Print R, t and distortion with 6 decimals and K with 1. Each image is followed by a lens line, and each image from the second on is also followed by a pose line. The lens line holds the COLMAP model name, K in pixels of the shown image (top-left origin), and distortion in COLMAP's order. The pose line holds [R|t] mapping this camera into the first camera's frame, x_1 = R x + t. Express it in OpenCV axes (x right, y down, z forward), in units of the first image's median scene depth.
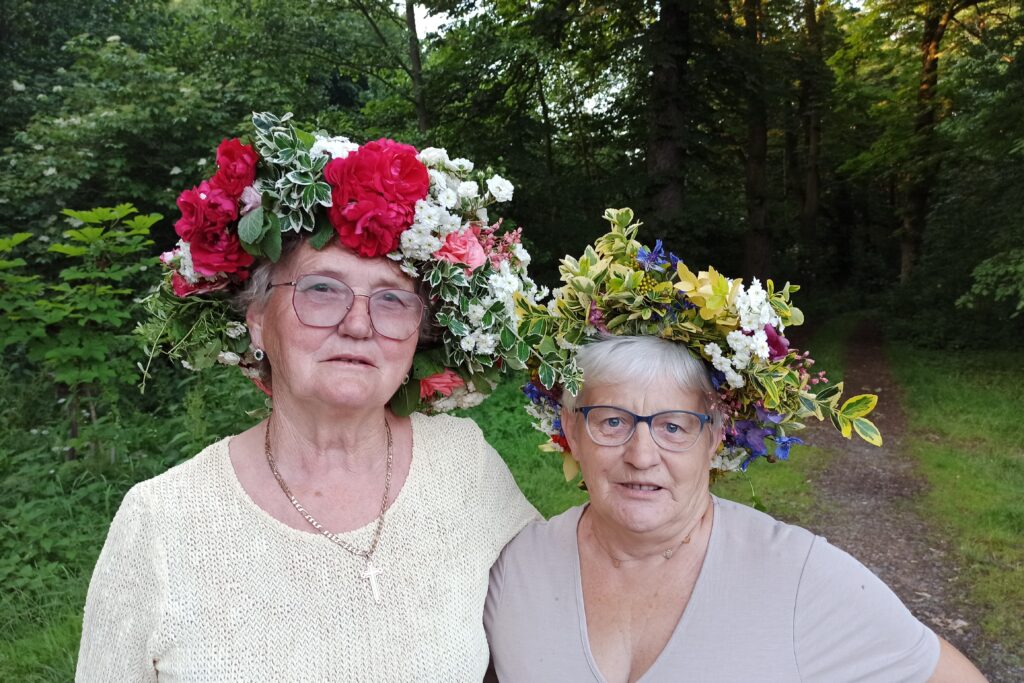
lens RADIAL K [[755.7, 0, 512.0], [0, 755.7, 341.5], [0, 0, 1]] dist [0.053642, -0.042705]
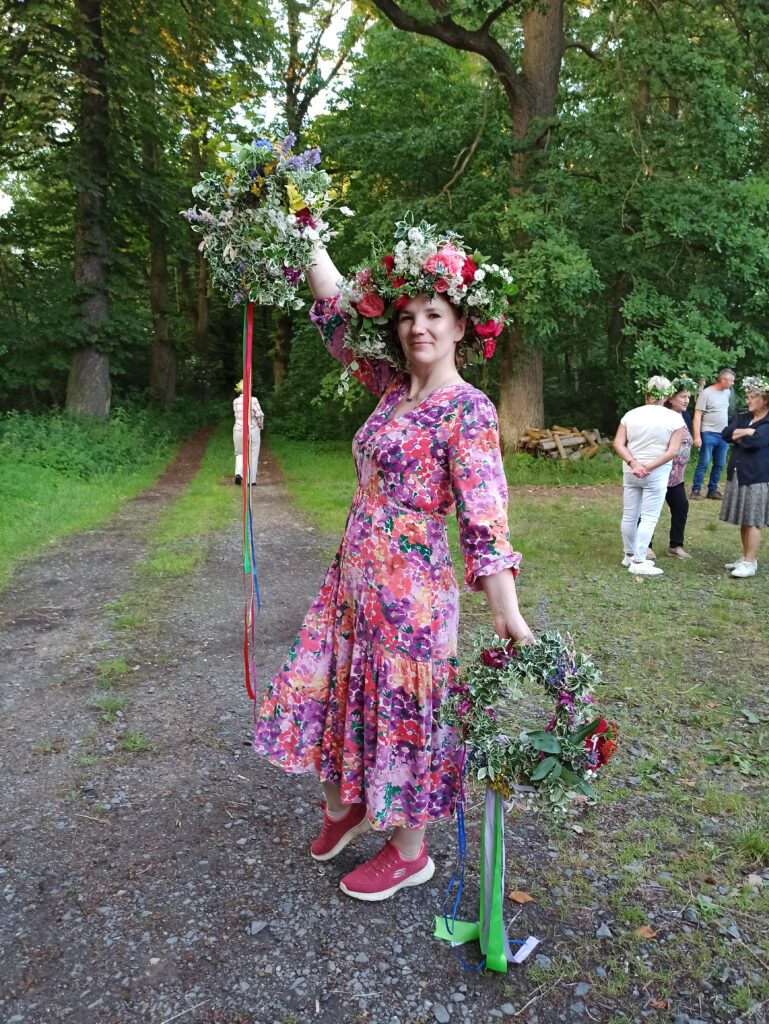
lens RADIAL K [[758.4, 0, 384.5], [0, 758.4, 512.0], [0, 0, 1]] dist [0.027228, -0.027524]
pose [[0.816166, -0.054006, 0.575288, -0.079505], [0.010397, 0.996834, 0.078830, 0.023845], [-0.577724, -0.058357, 0.814143, -0.143390]]
